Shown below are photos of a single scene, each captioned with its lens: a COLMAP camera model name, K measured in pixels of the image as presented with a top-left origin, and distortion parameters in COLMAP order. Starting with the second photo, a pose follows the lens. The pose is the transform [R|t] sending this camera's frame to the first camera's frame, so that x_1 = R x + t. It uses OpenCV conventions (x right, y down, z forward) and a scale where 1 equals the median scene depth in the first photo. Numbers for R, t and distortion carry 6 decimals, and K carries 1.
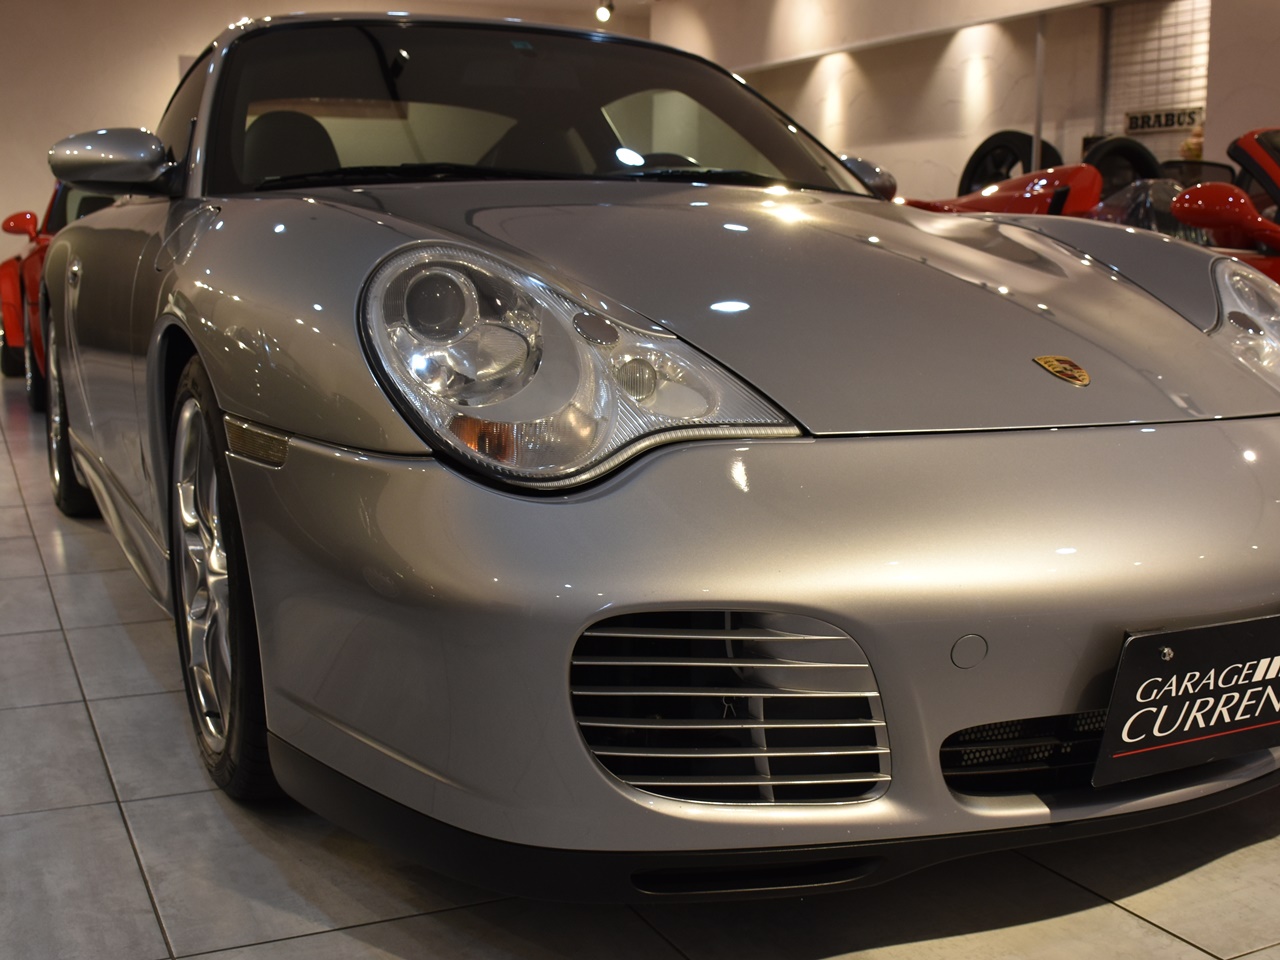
lens RADIAL K [[1525.6, 0, 678.8], [0, 1525.6, 483.2], [0, 0, 1]] dist [-0.165521, 0.190540]
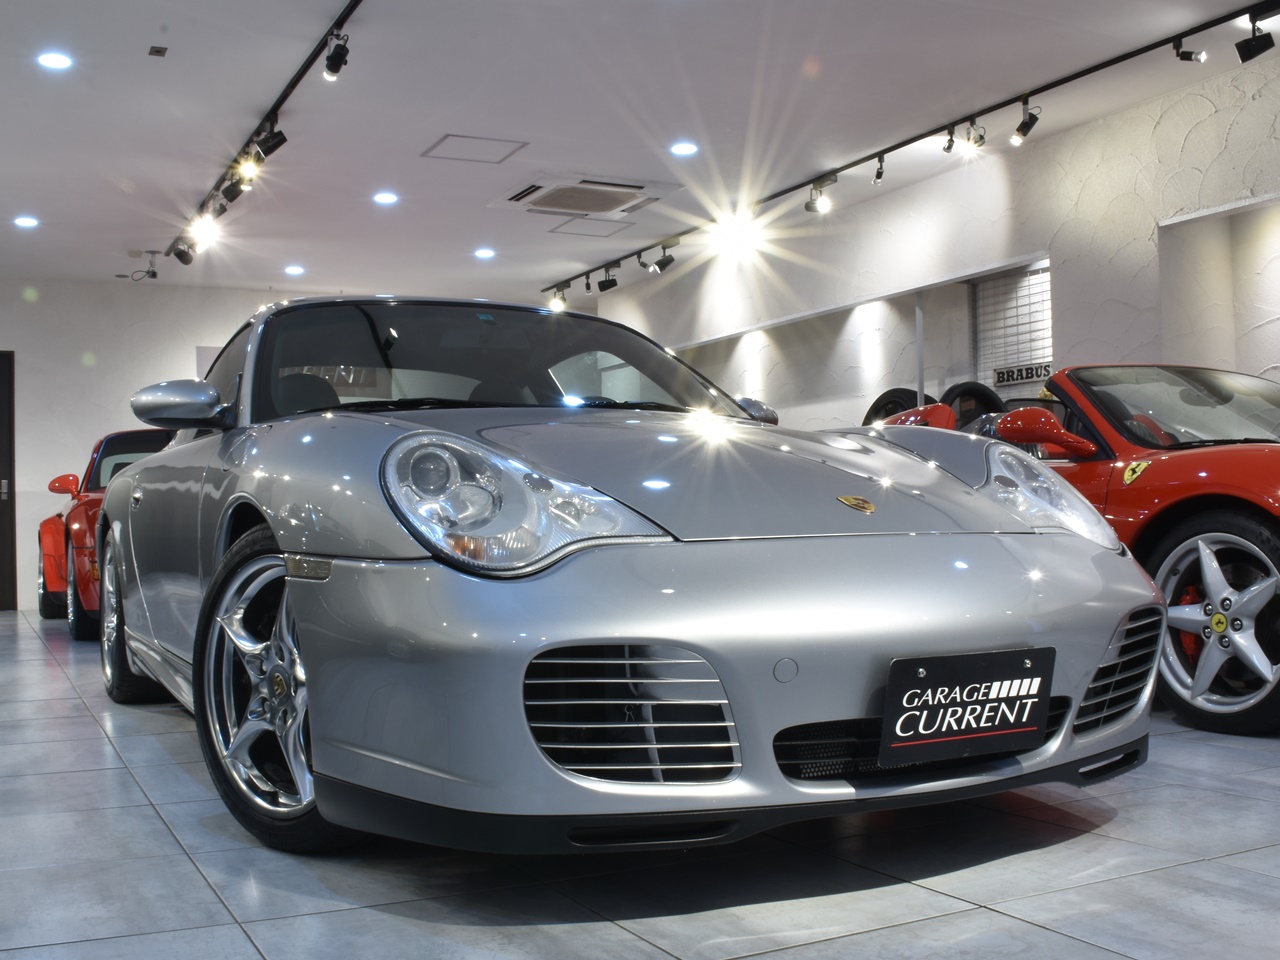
lens RADIAL K [[1454.4, 0, 670.7], [0, 1454.4, 479.2], [0, 0, 1]] dist [-0.152260, 0.053263]
pose [[0.999199, -0.030576, 0.025829, 0.040513], [0.034868, 0.981817, -0.186601, 0.173745], [-0.019654, 0.187352, 0.982096, -0.425295]]
